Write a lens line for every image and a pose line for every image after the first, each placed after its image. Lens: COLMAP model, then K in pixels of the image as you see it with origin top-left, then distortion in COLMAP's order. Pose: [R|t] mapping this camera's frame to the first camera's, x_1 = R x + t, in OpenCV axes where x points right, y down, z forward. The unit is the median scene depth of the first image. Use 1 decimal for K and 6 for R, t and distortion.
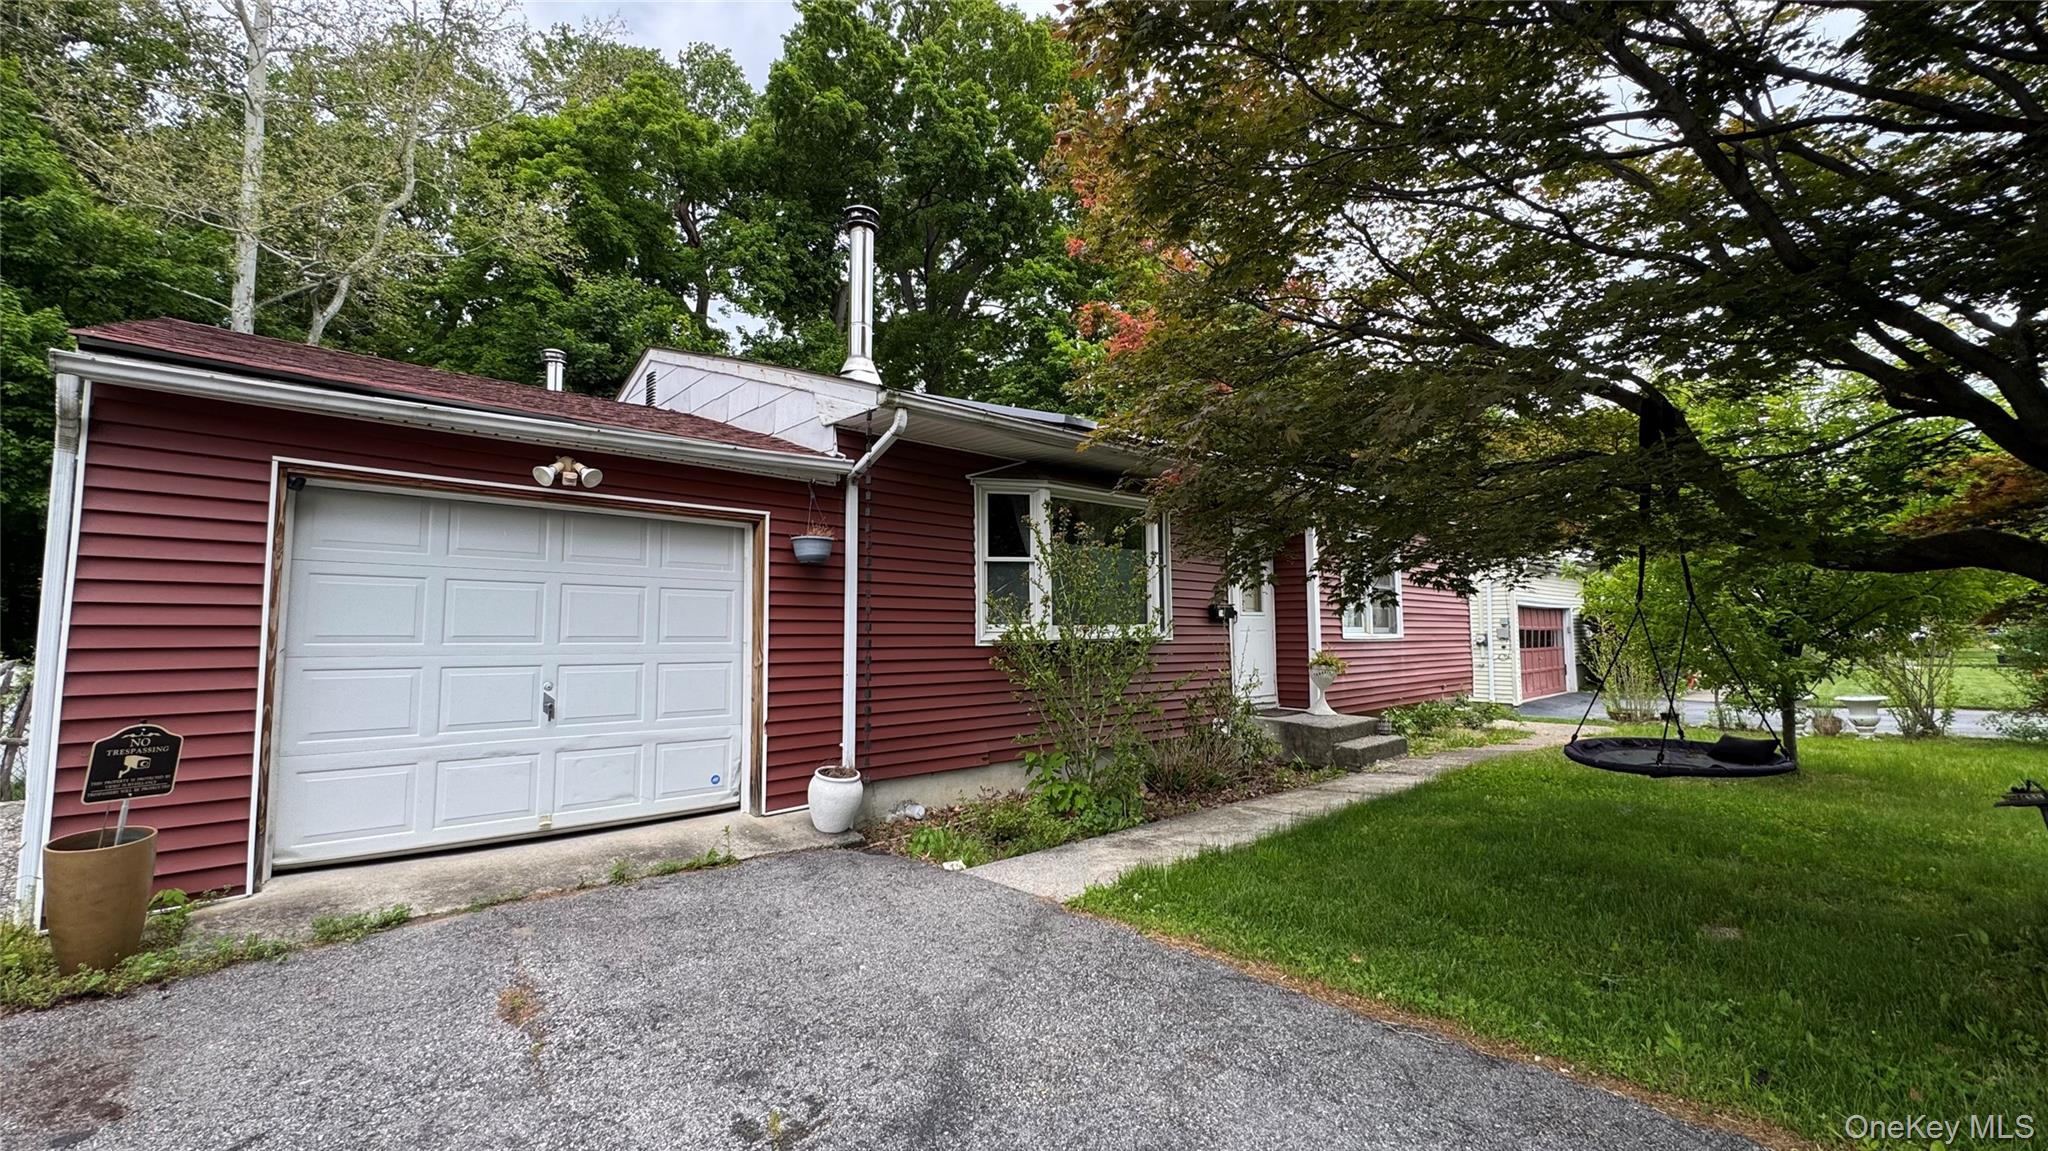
lens RADIAL K [[818.2, 0, 1022.5], [0, 818.2, 576.9], [0, 0, 1]] dist [-0.002527, -0.000224]
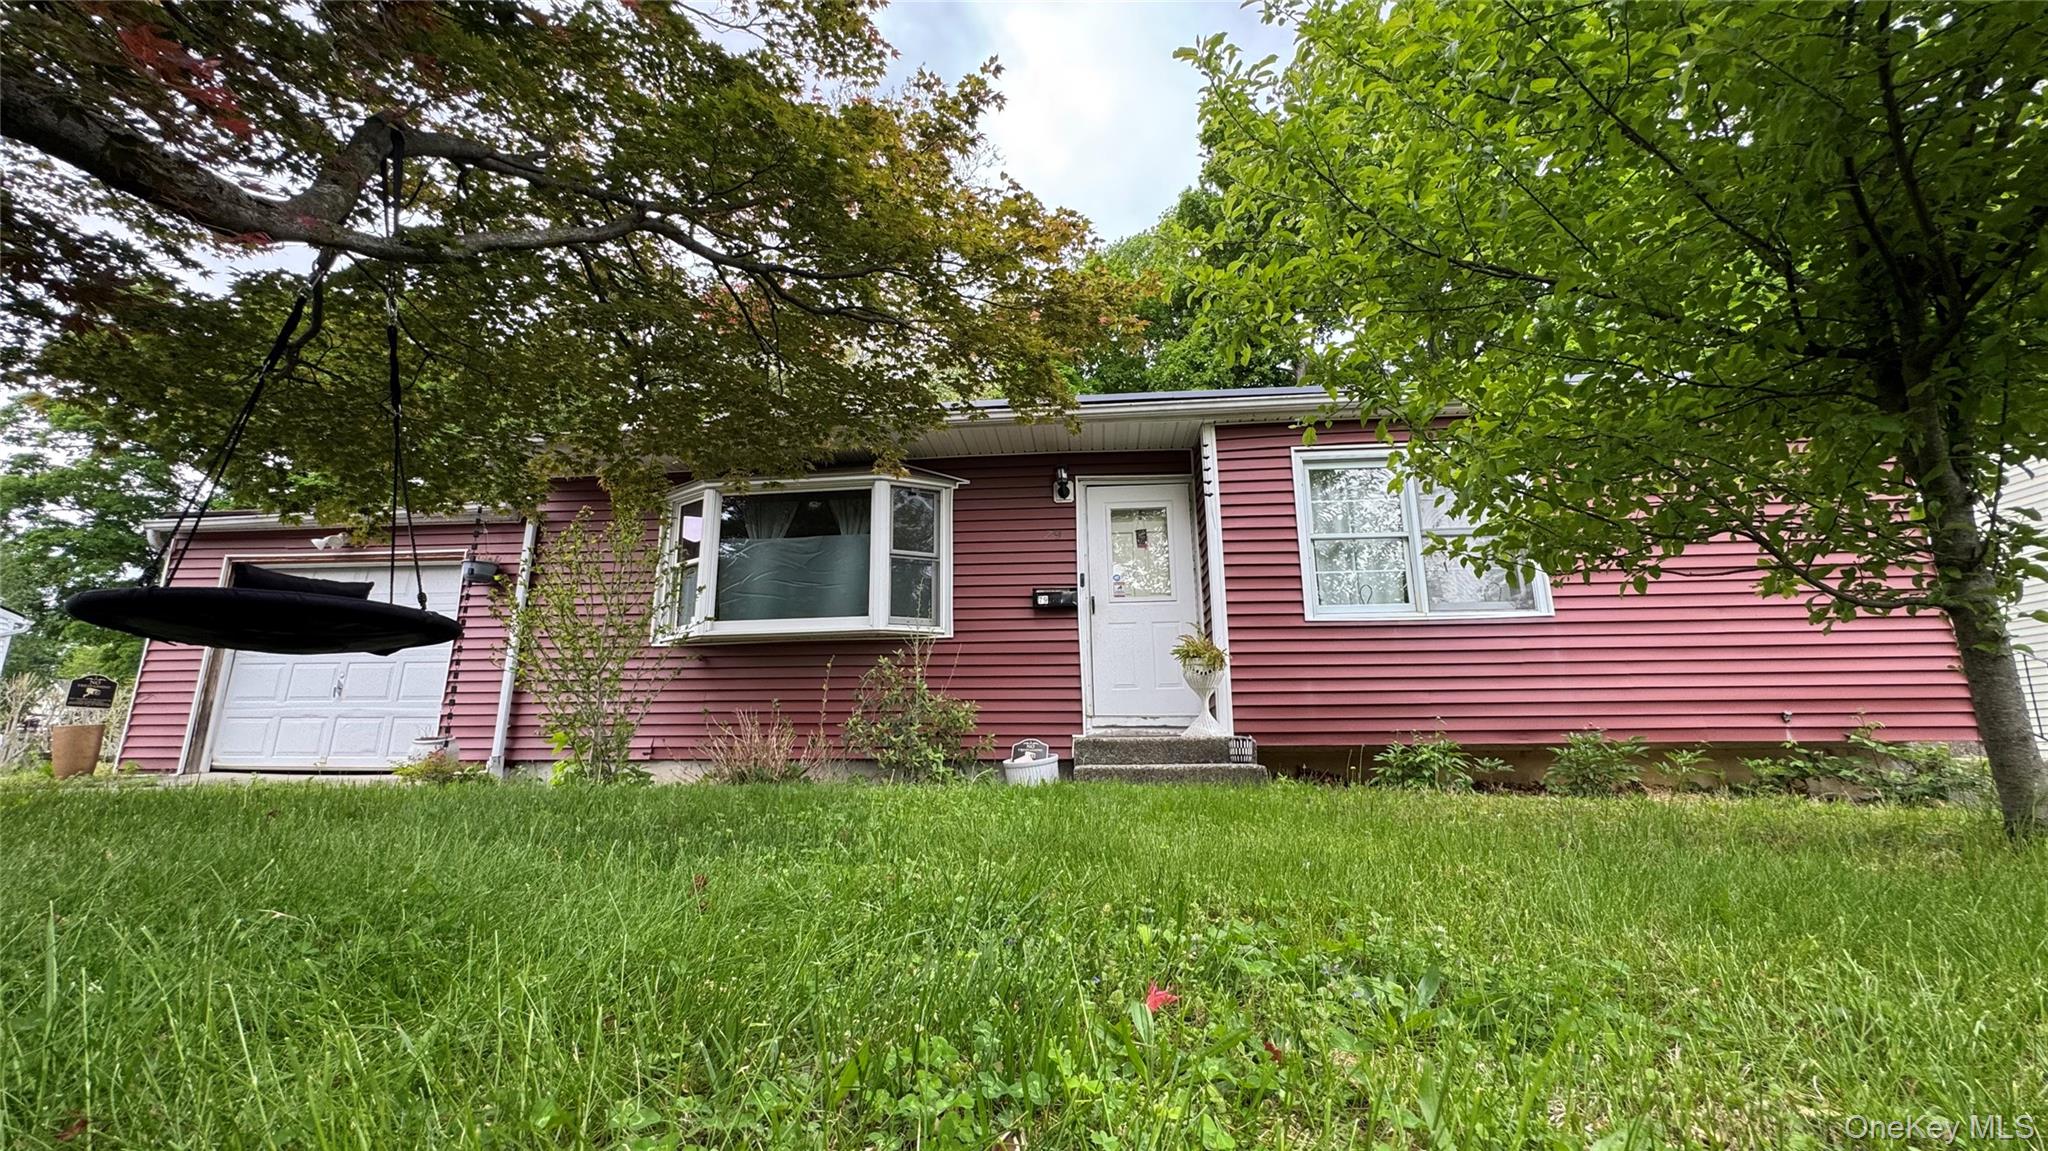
lens RADIAL K [[818.2, 0, 1014.2], [0, 818.2, 580.1], [0, 0, 1]] dist [-0.002527, -0.000224]
pose [[0.669195, -0.162010, -0.725211, 1.564863], [0.053528, 0.983918, -0.170411, 0.310630], [0.741156, 0.075219, 0.667105, 0.956812]]
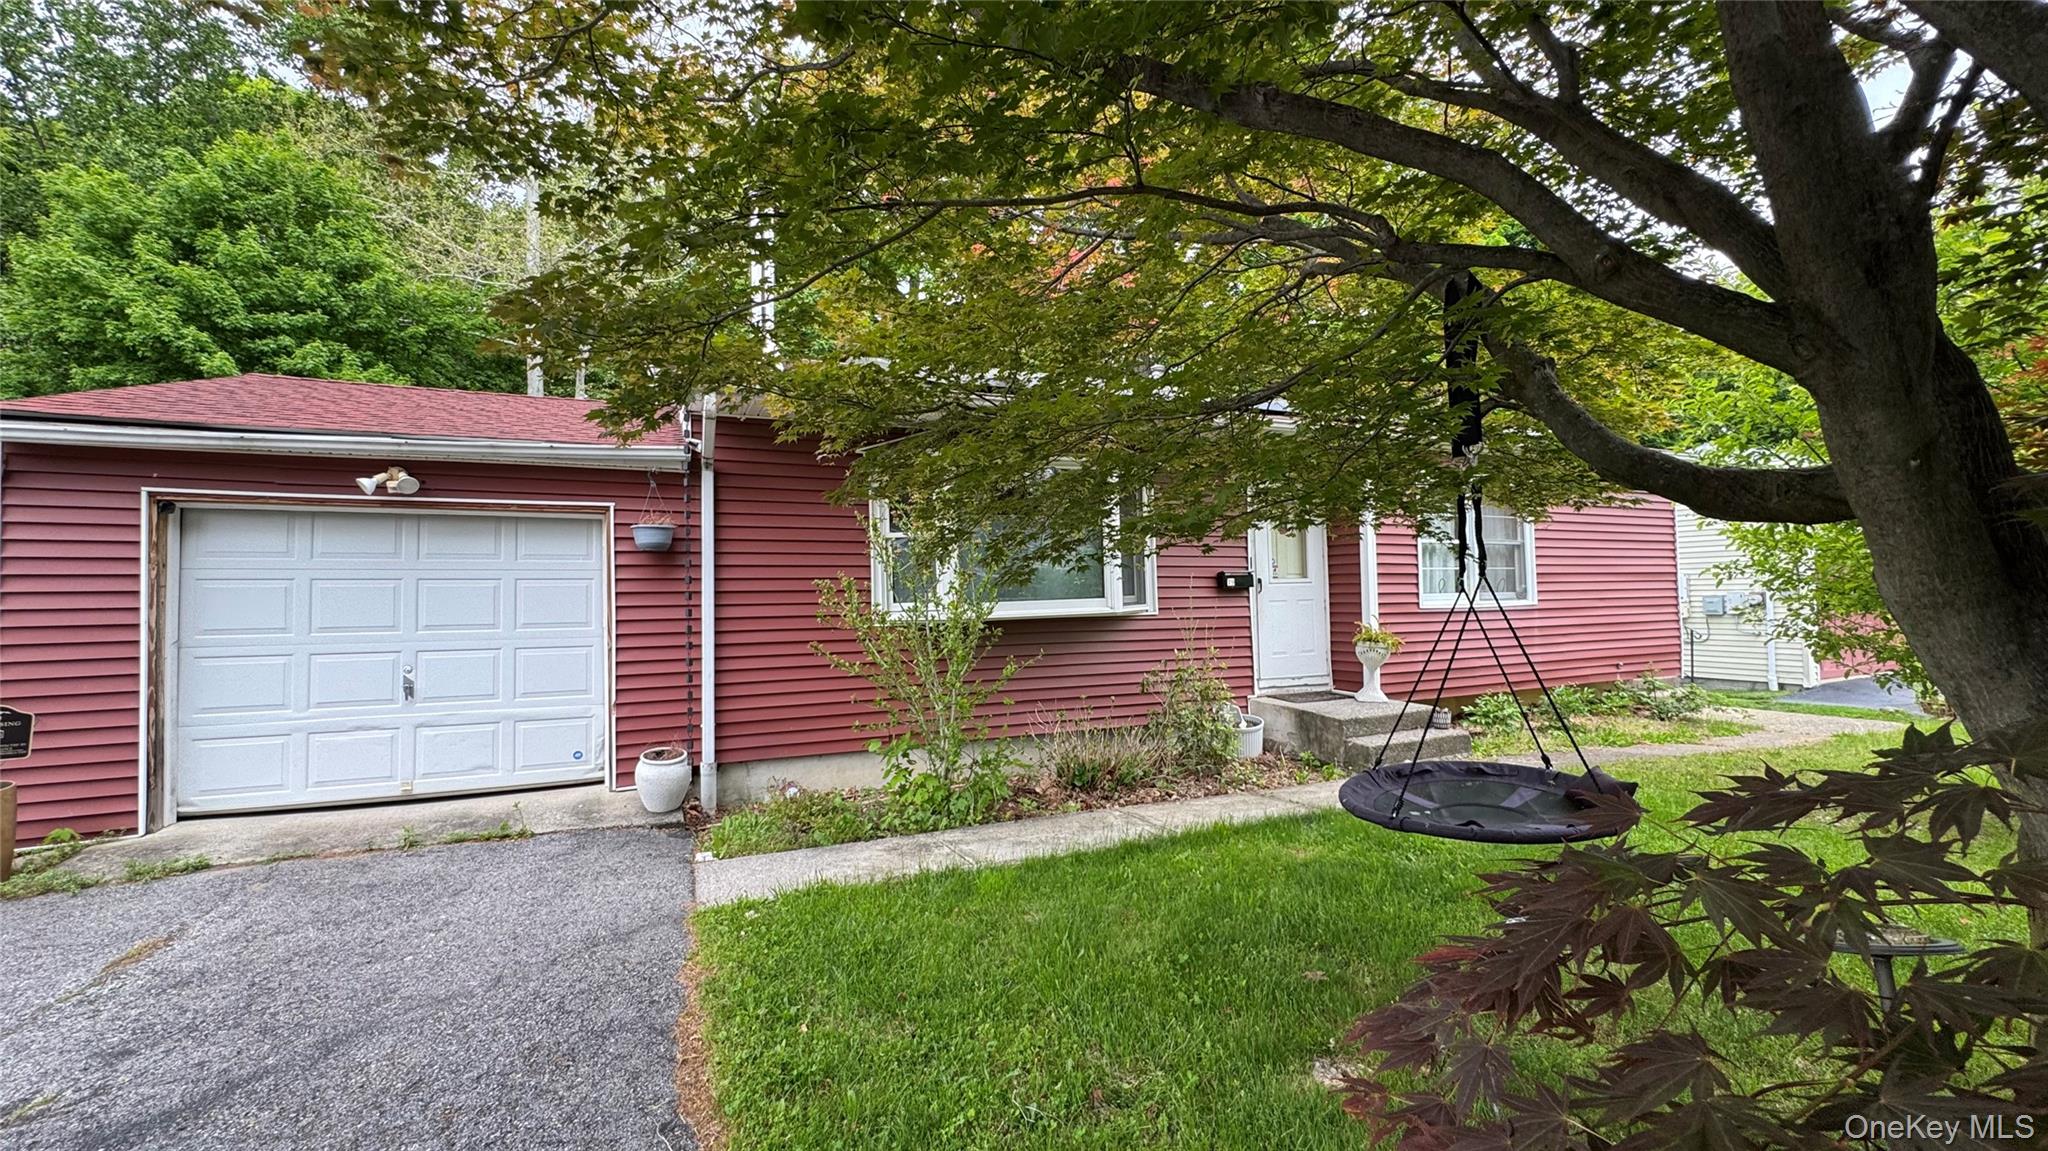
lens RADIAL K [[818.2, 0, 1031.4], [0, 818.2, 579.4], [0, 0, 1]] dist [-0.002527, -0.000224]
pose [[0.944844, -0.020238, -0.326894, 0.658139], [0.037415, 0.998225, 0.046342, -0.013025], [0.325376, -0.056017, 0.943924, 0.228945]]
